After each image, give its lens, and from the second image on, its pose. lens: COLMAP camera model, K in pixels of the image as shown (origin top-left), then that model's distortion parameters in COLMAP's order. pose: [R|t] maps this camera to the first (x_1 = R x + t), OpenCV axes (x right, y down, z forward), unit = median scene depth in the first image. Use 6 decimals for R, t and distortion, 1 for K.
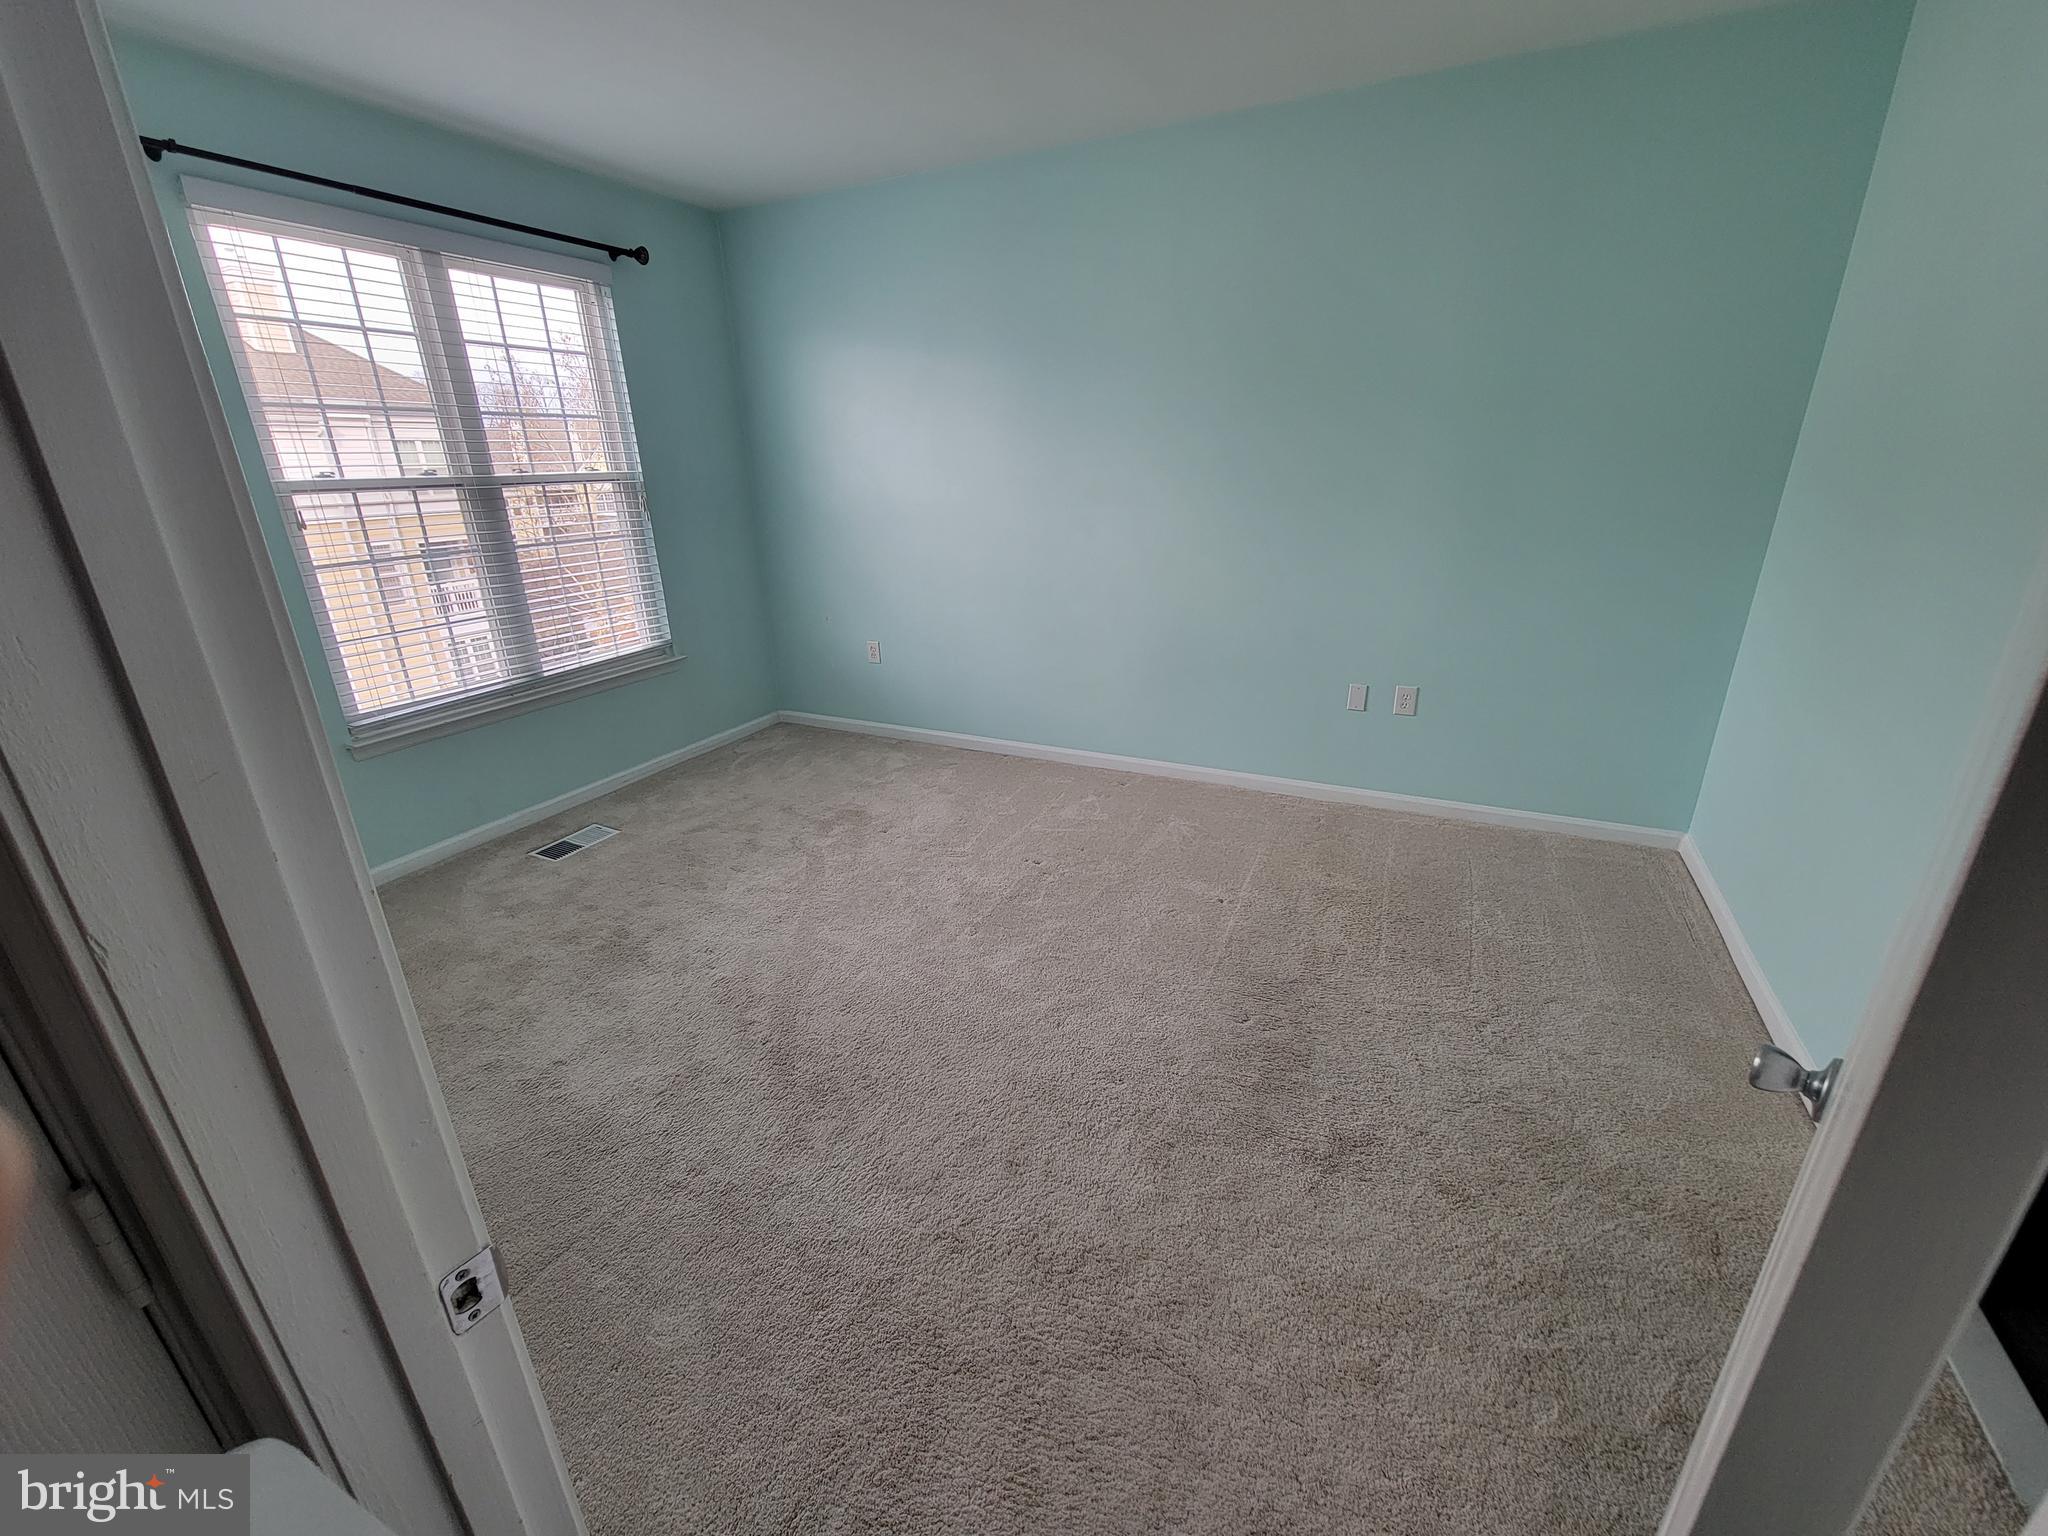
lens RADIAL K [[841.4, 0, 1024.0], [0, 841.4, 768.0], [0, 0, 1]] dist [0.001818, -0.000310]
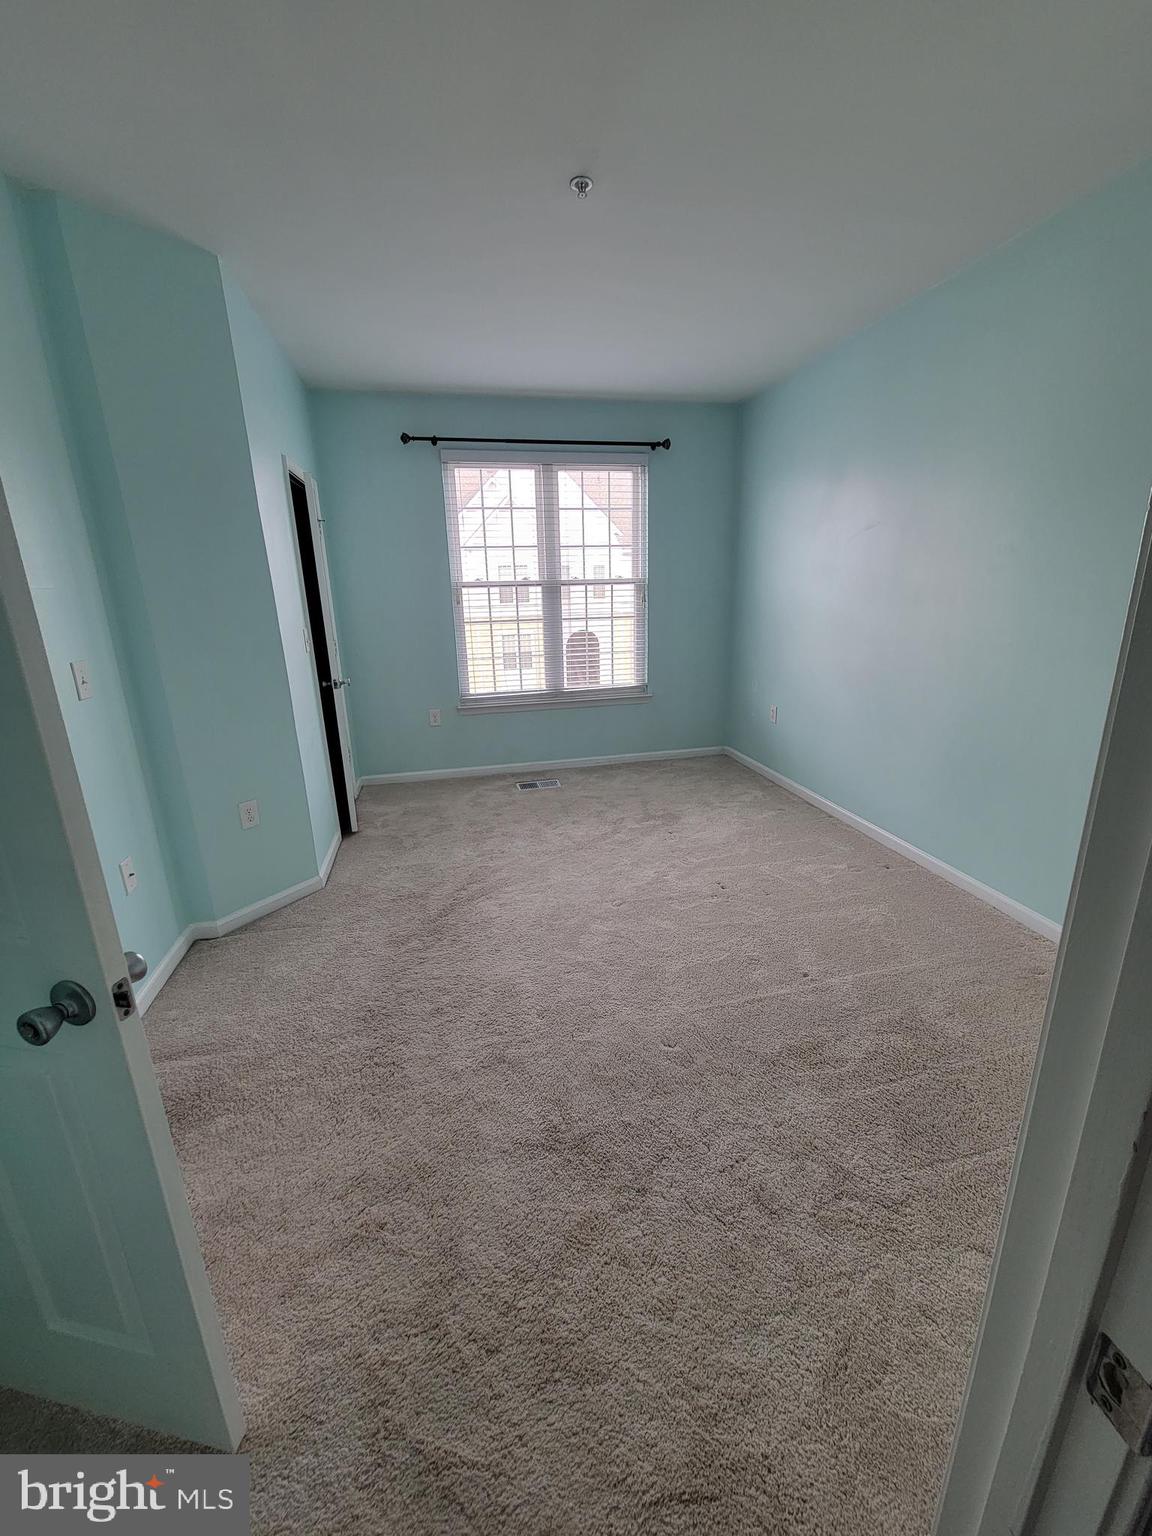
lens RADIAL K [[631.0, 0, 576.0], [0, 631.0, 768.0], [0, 0, 1]] dist [0.001818, -0.000310]
pose [[0.615241, 0.225507, -0.755397, 0.493463], [-0.263003, 0.962030, 0.072987, -0.061231], [0.743174, 0.153767, 0.651189, 0.190065]]
